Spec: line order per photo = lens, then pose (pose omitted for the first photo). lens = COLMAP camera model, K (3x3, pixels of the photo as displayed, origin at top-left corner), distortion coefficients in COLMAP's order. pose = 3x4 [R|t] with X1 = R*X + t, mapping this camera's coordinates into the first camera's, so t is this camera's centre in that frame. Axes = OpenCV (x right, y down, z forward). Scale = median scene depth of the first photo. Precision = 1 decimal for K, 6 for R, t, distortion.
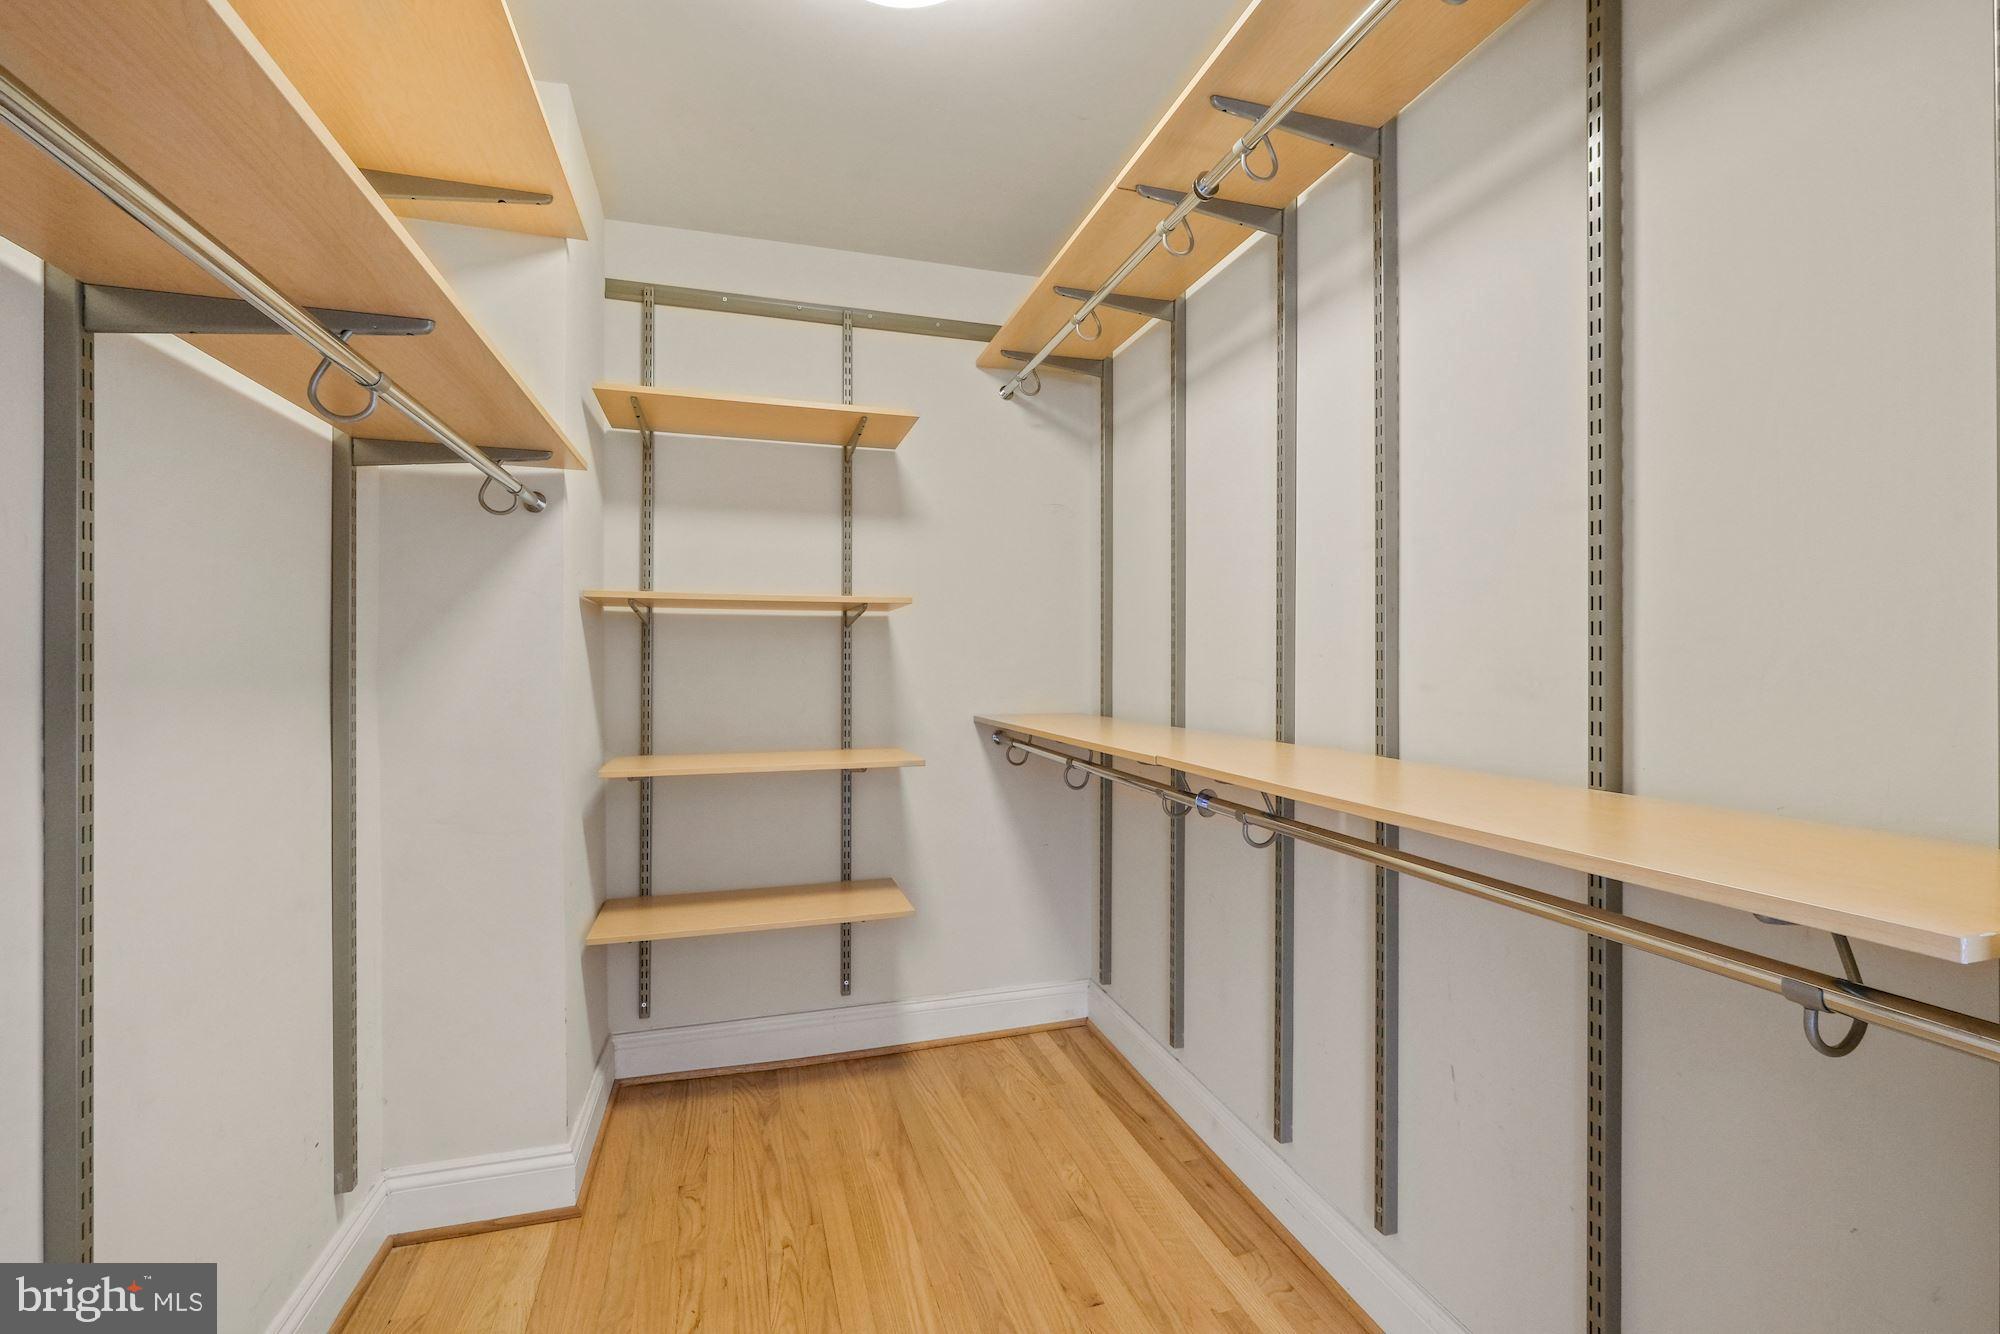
lens RADIAL K [[881.8, 0, 1002.7], [0, 881.8, 663.3], [0, 0, 1]] dist [-0.001925, -0.000414]
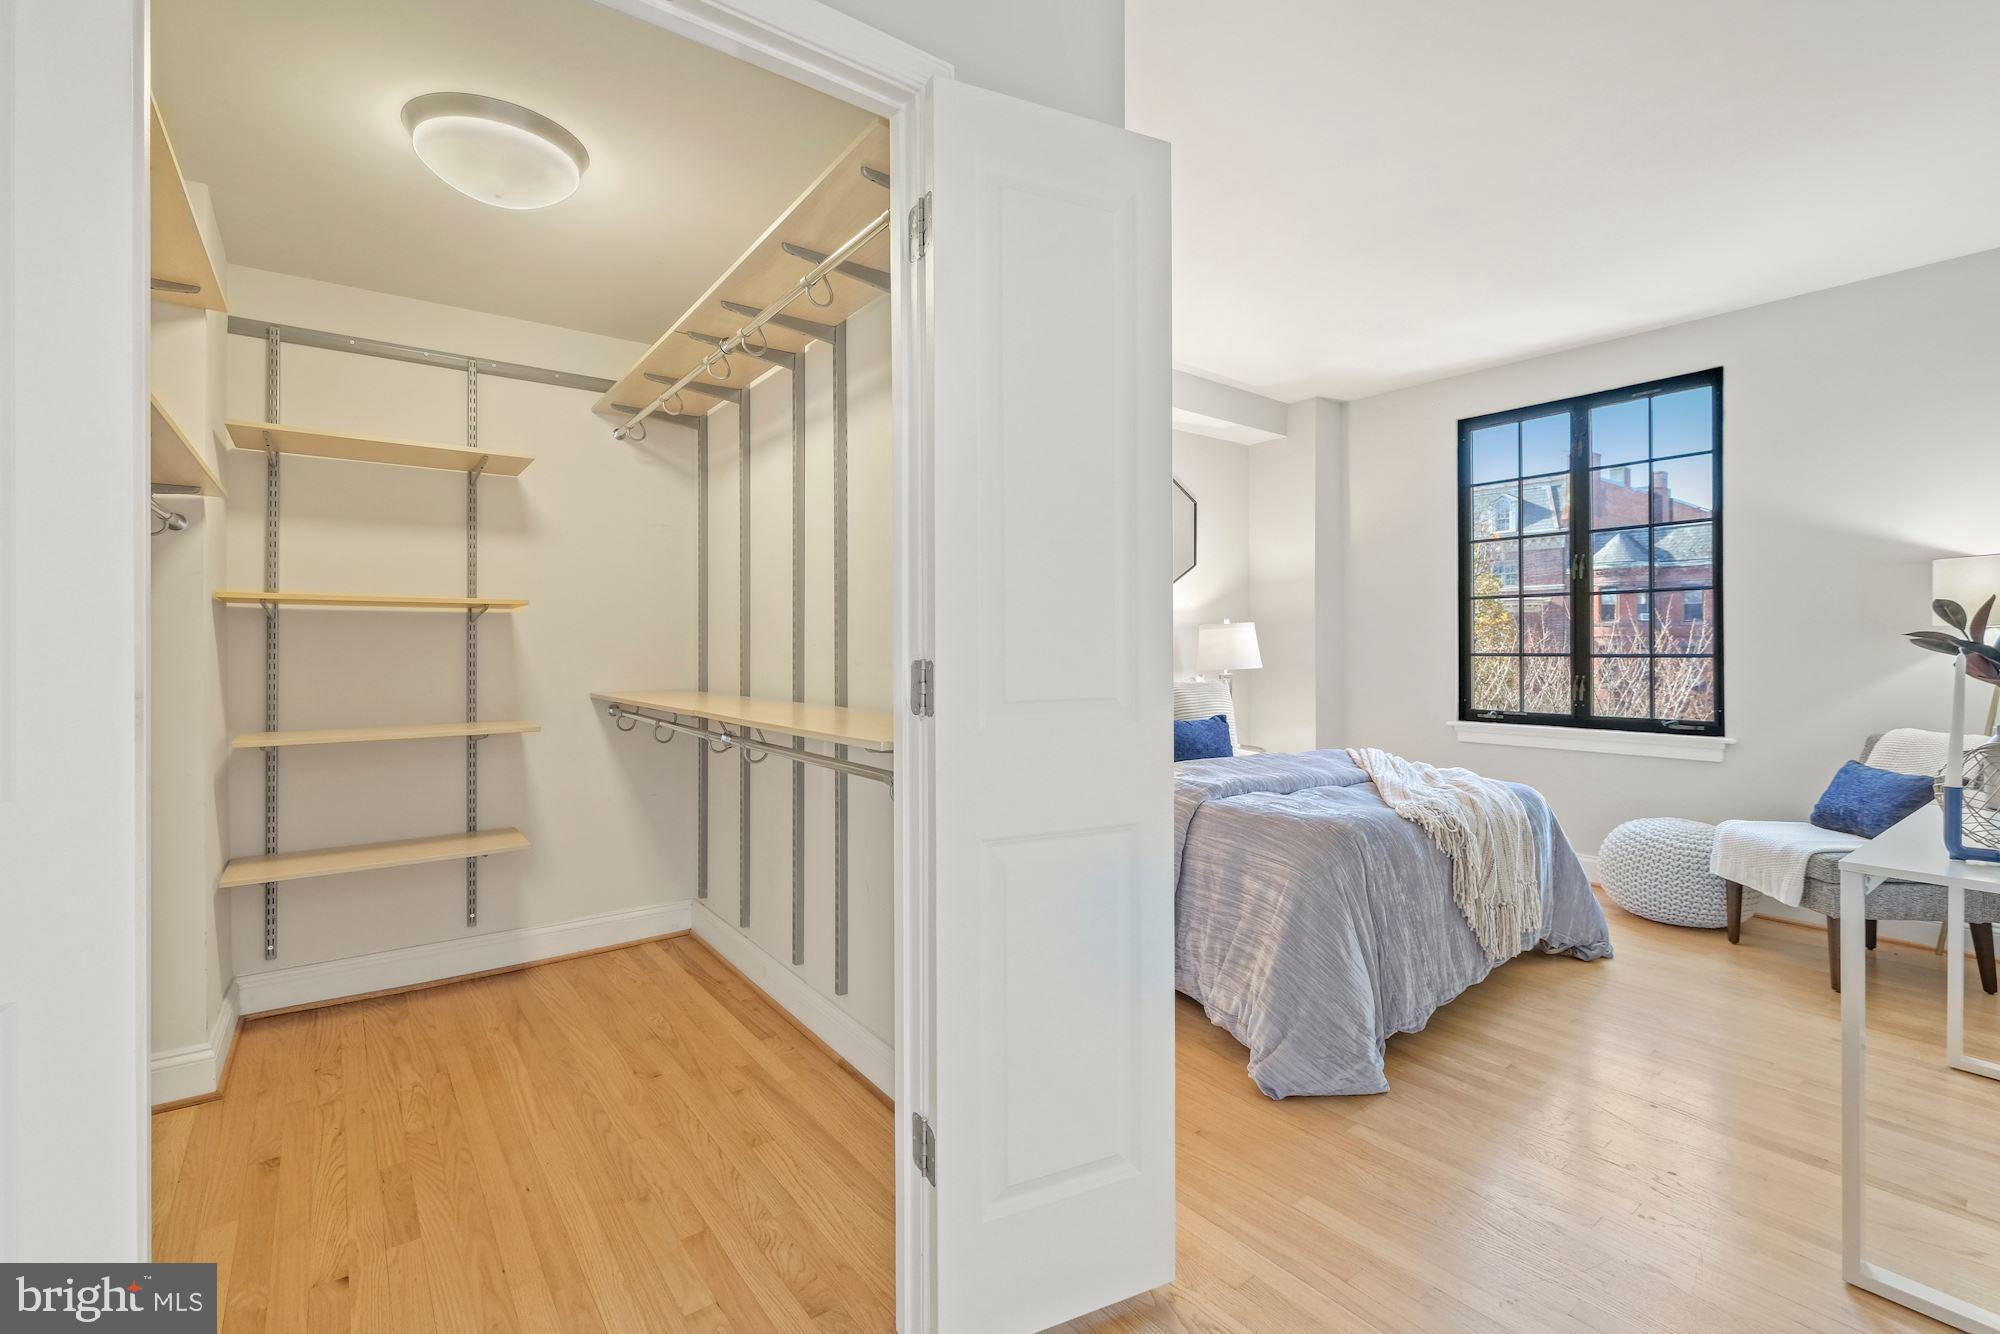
lens RADIAL K [[881.8, 0, 1009.4], [0, 881.8, 642.8], [0, 0, 1]] dist [-0.001925, -0.000414]
pose [[0.936623, -0.002552, 0.350329, 0.099127], [0.004727, 0.999975, -0.005351, -0.002014], [-0.350306, 0.006668, 0.936612, -0.428873]]
